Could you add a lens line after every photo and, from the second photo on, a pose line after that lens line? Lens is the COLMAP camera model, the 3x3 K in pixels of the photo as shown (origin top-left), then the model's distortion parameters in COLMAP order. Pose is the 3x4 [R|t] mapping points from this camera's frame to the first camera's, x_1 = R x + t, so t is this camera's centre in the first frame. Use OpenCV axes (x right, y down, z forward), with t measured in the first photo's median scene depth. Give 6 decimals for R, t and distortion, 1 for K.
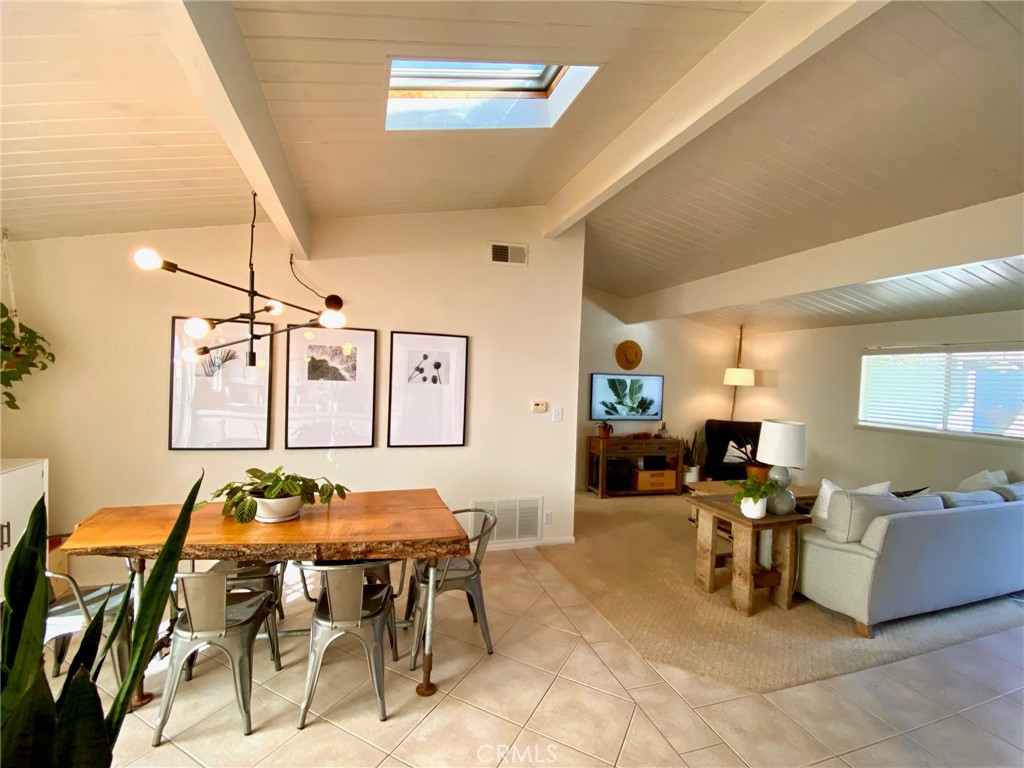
lens RADIAL K [[447.2, 0, 512.0], [0, 447.2, 384.0], [0, 0, 1]] dist [0.019001, -0.025862]
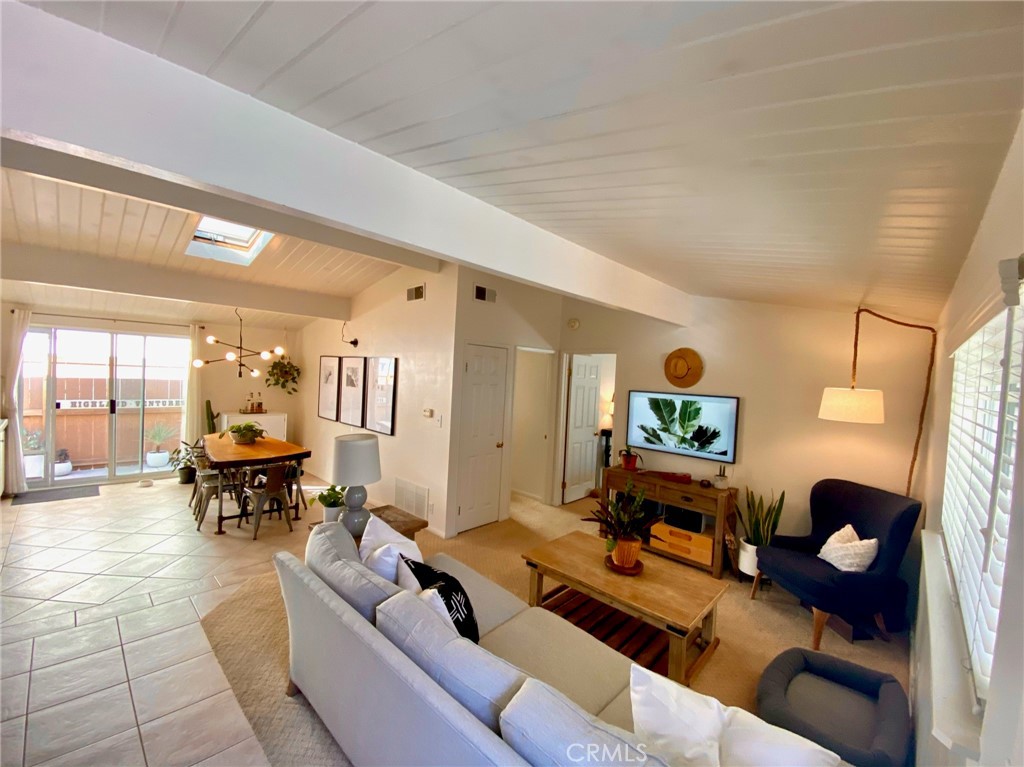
lens RADIAL K [[447.2, 0, 512.0], [0, 447.2, 383.5], [0, 0, 1]] dist [0.019001, -0.025862]
pose [[0.470299, 0.009833, -0.882452, 1.413040], [-0.046764, 0.998811, -0.013794, -0.025554], [0.881267, 0.047754, 0.470200, 0.717397]]
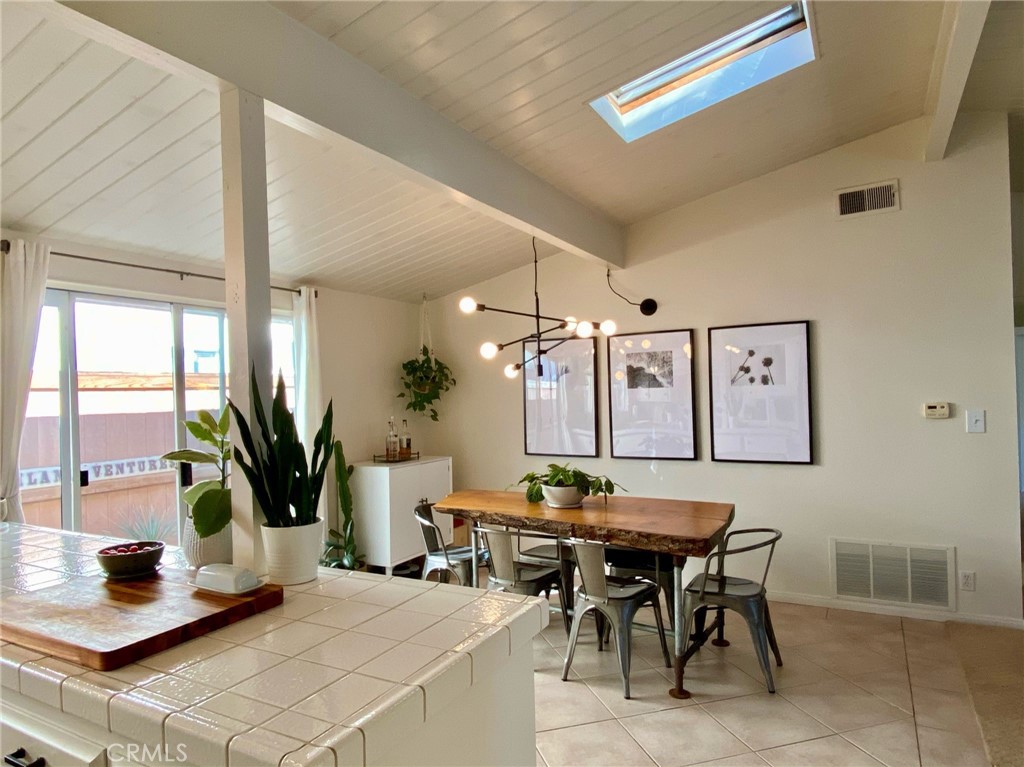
lens RADIAL K [[675.5, 0, 512.0], [0, 675.5, 383.5], [0, 0, 1]] dist [0.020388, -0.084020]
pose [[0.657032, -0.065864, -0.750980, 0.455217], [0.038902, 0.997811, -0.053477, 0.045245], [0.752859, 0.005922, 0.658156, -0.157428]]
